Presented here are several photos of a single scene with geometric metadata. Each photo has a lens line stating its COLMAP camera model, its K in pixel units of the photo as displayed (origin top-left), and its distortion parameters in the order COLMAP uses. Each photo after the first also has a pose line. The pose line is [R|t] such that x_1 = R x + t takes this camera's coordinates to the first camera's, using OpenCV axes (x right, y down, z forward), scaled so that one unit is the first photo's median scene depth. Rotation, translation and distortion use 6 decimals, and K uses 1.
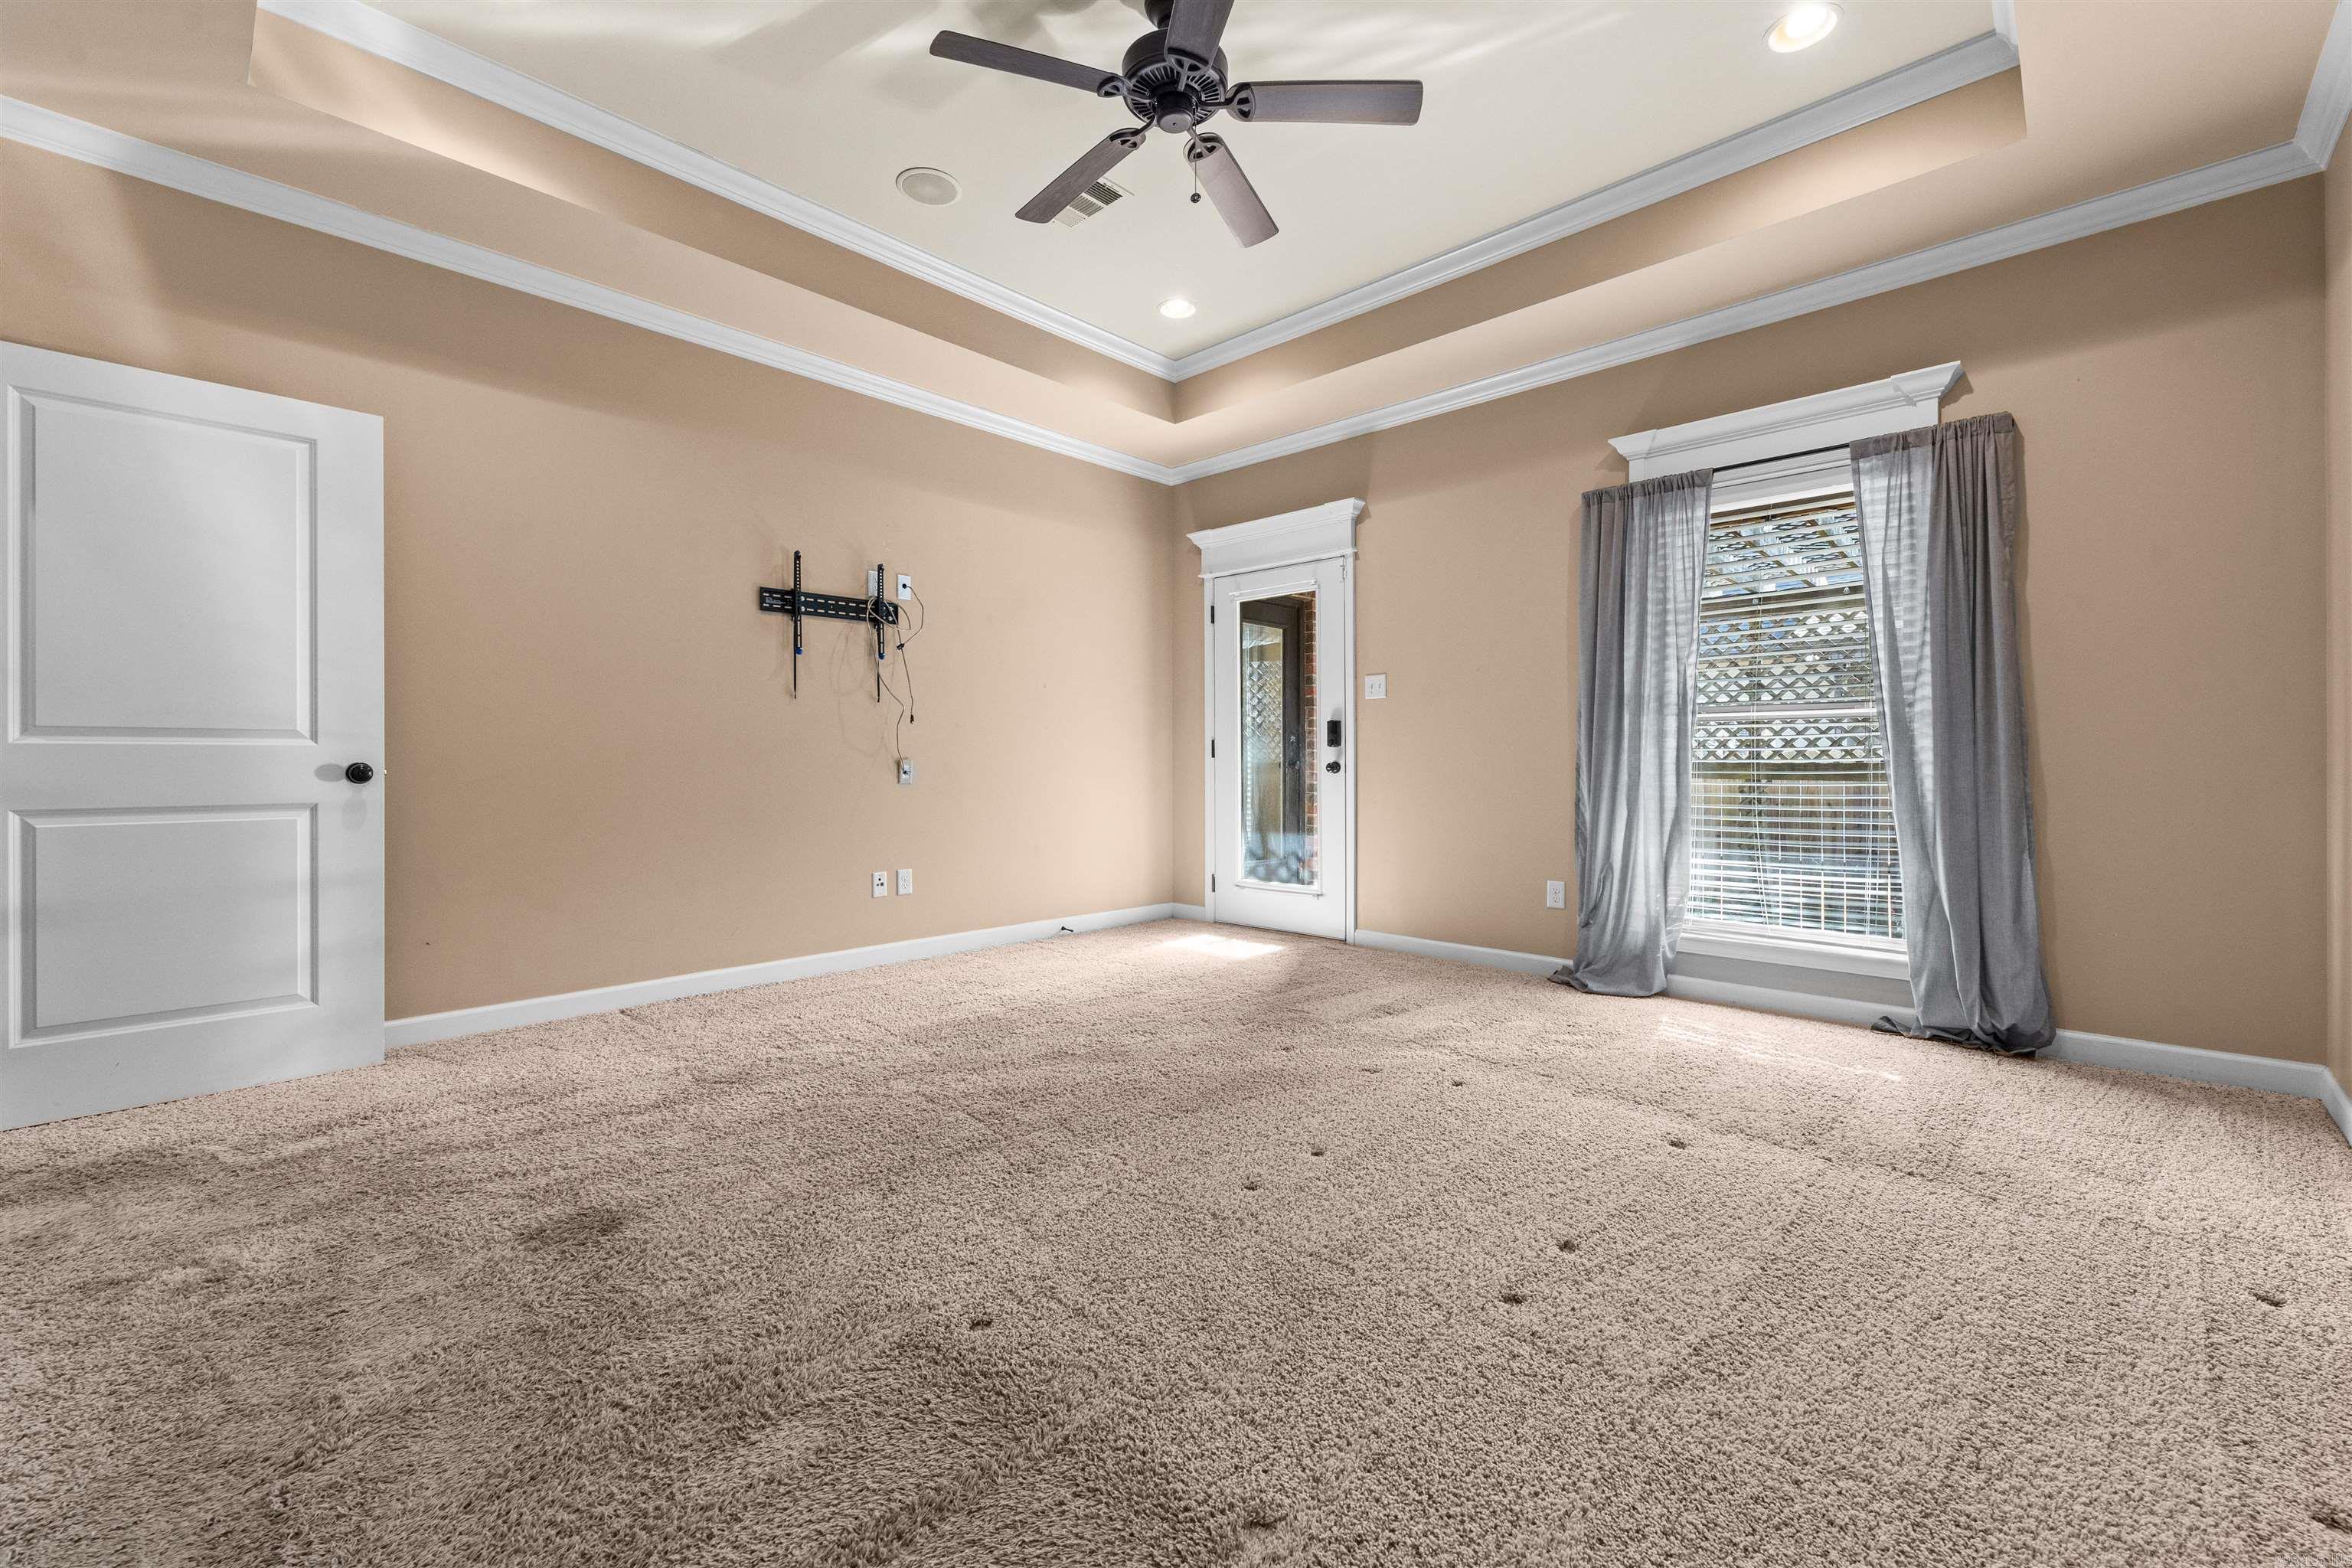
lens RADIAL K [[964.1, 0, 1171.8], [0, 964.1, 754.1], [0, 0, 1]] dist [0.002787, -0.000429]
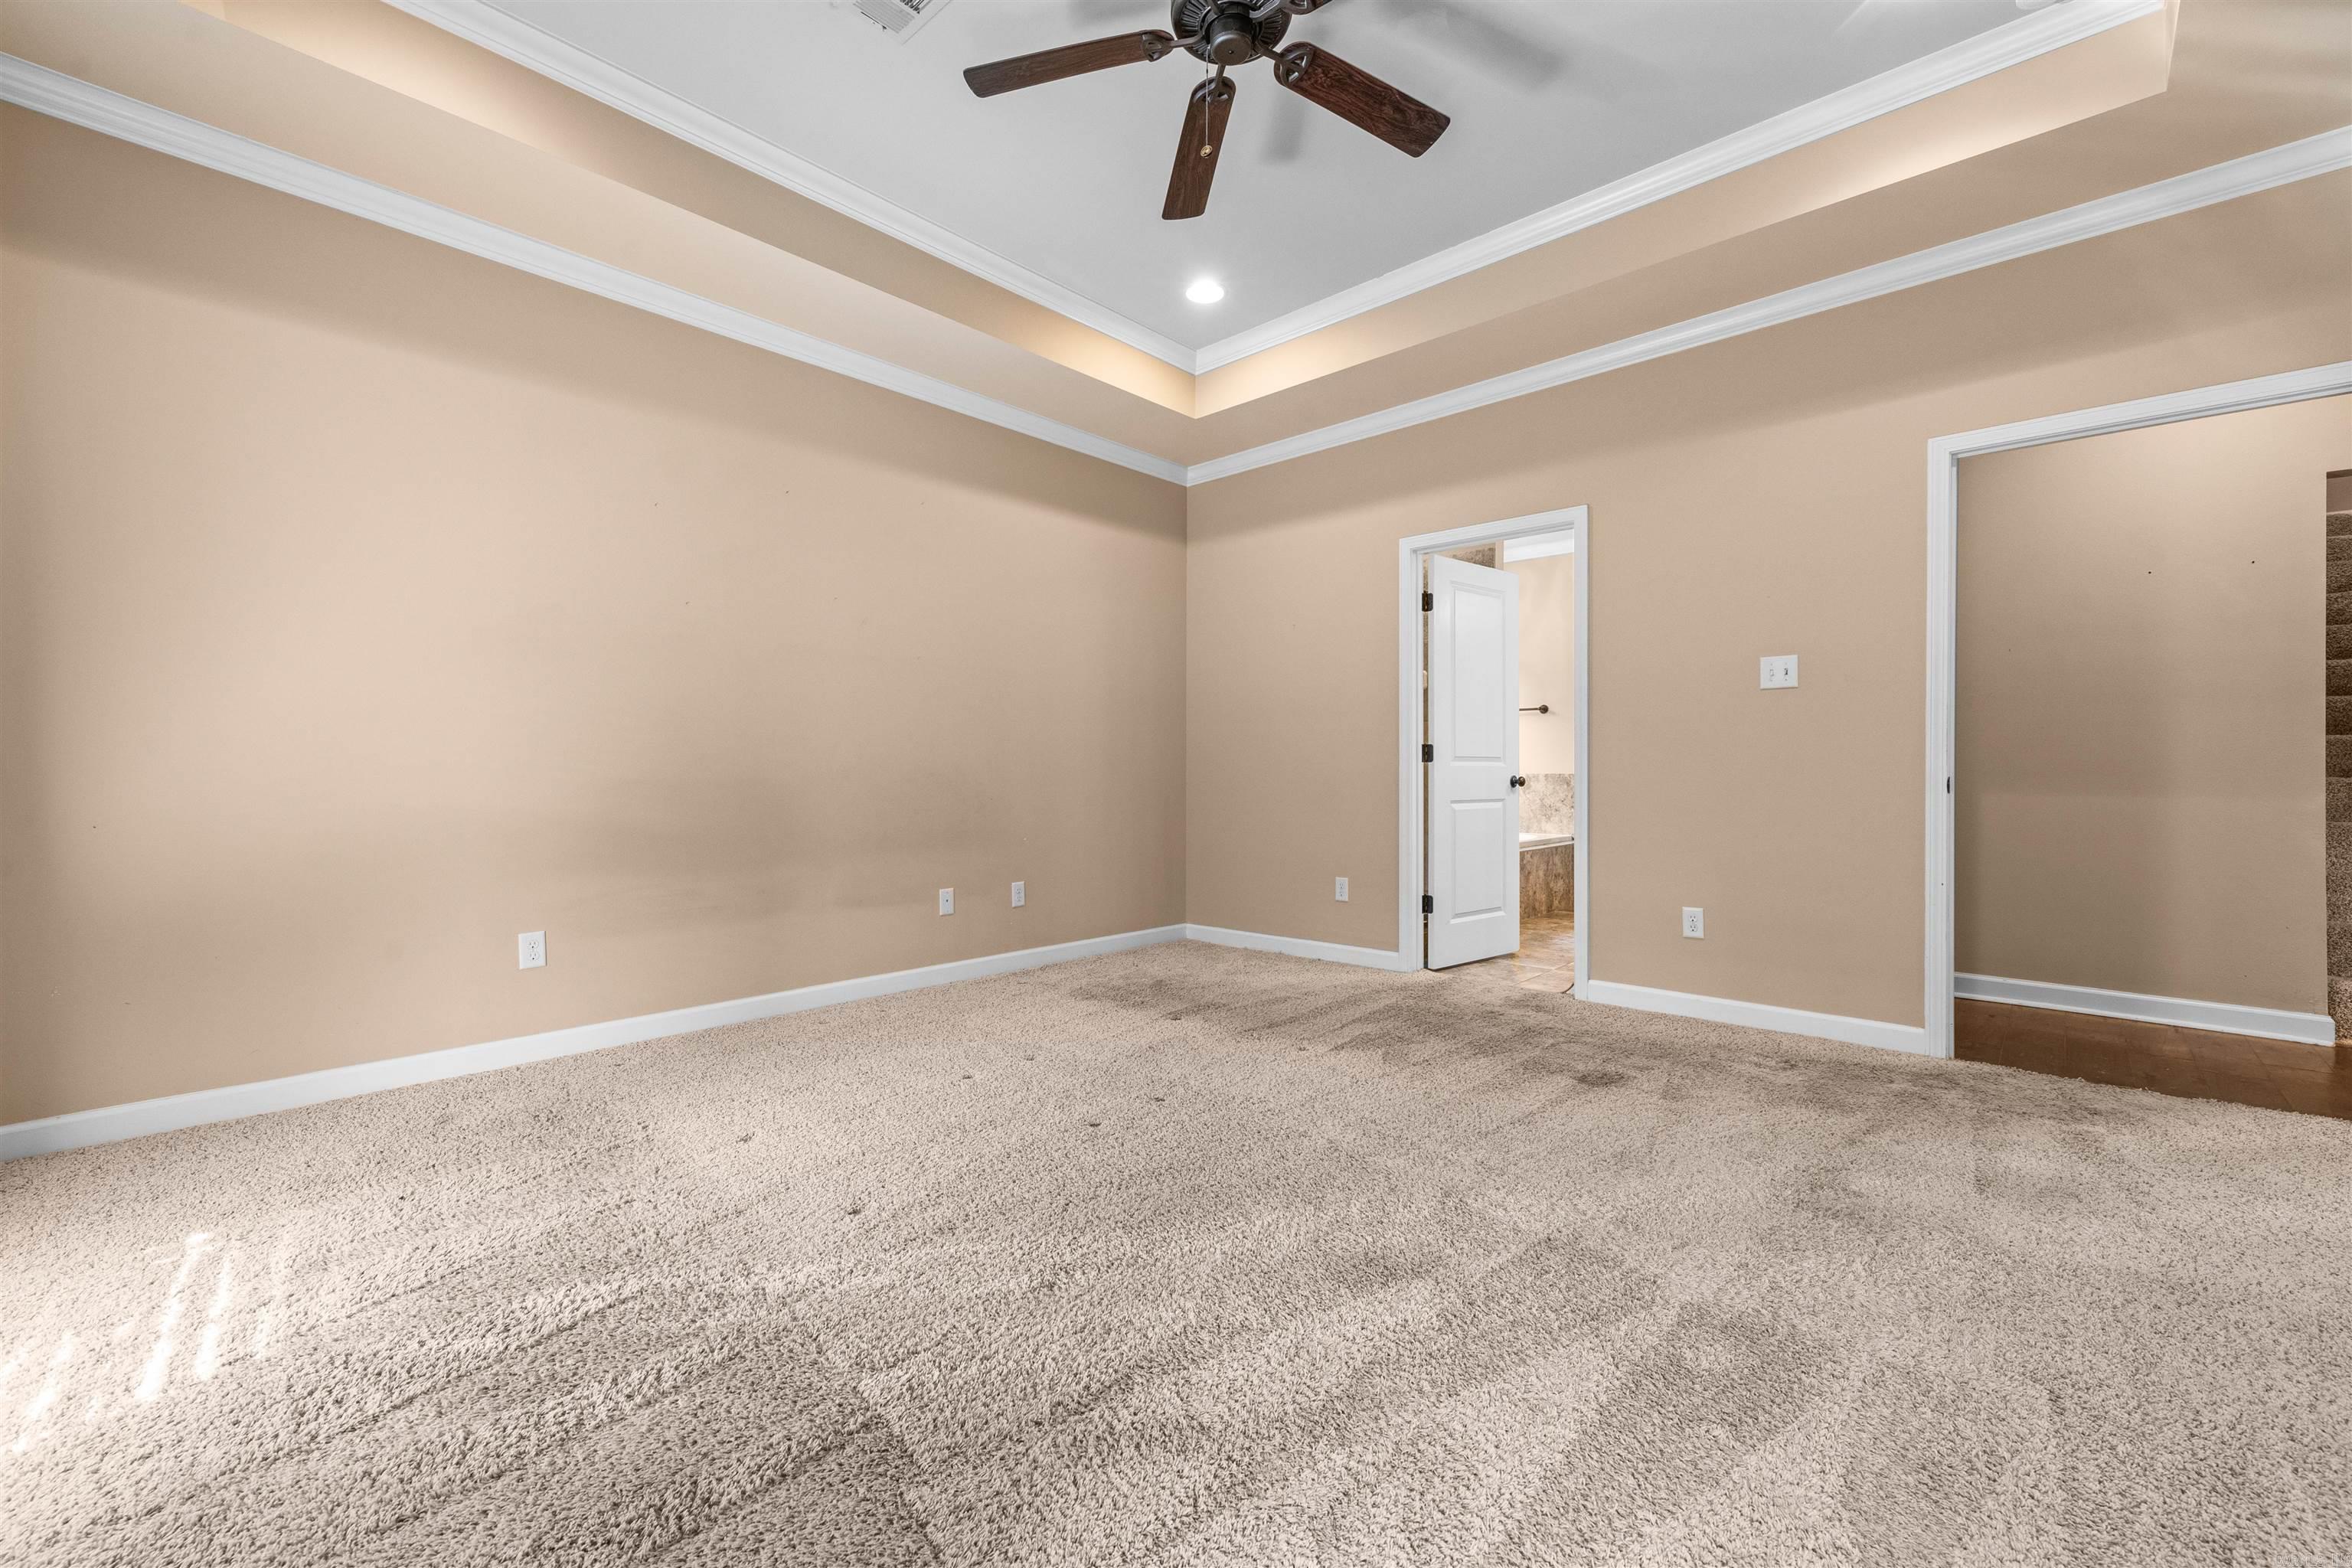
lens RADIAL K [[948.7, 0, 1176.0], [0, 948.7, 784.0], [0, 0, 1]] dist [-0.000794, -0.000234]
pose [[-0.999923, -0.000438, -0.012440, 0.040875], [-0.000602, 0.999913, 0.013208, 0.001678], [0.012433, 0.013215, -0.999835, 1.189480]]
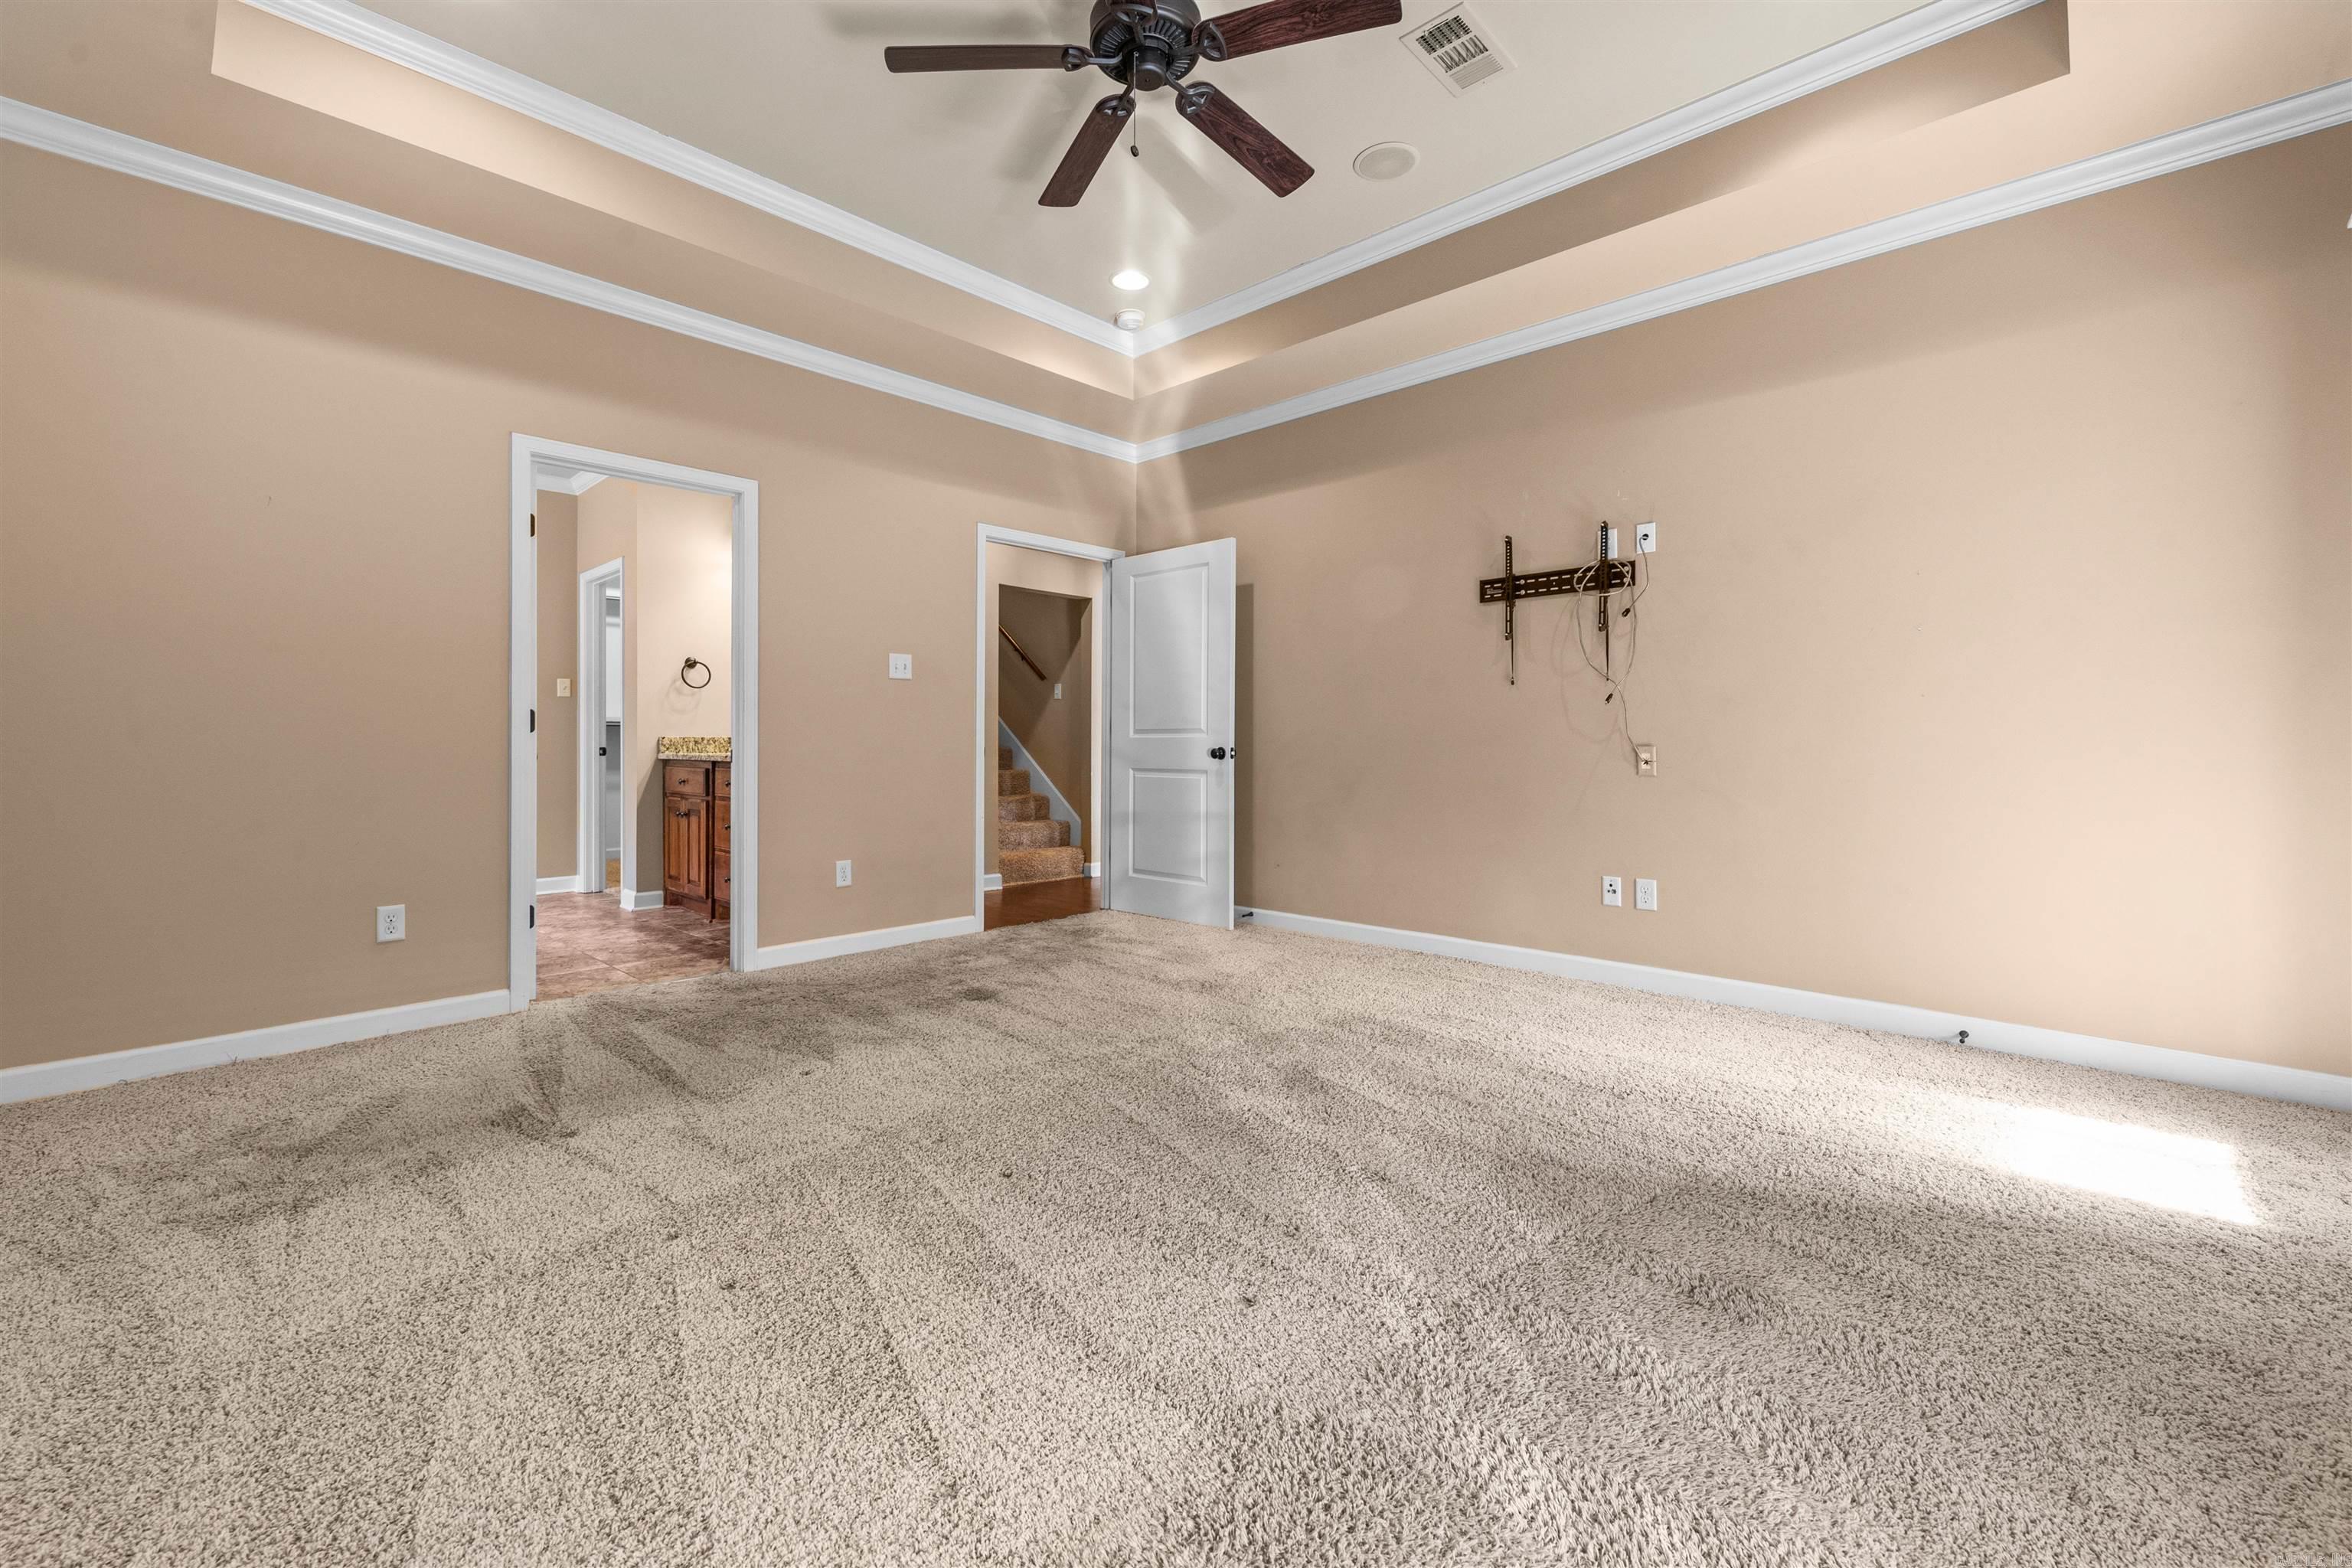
lens RADIAL K [[966.4, 0, 1170.6], [0, 966.4, 739.6], [0, 0, 1]] dist [0.003129, -0.000273]
pose [[0.001382, -0.006188, -0.999980, 0.609277], [0.002419, 0.999978, -0.006185, 0.004199], [0.999996, -0.002411, 0.001397, 0.654392]]
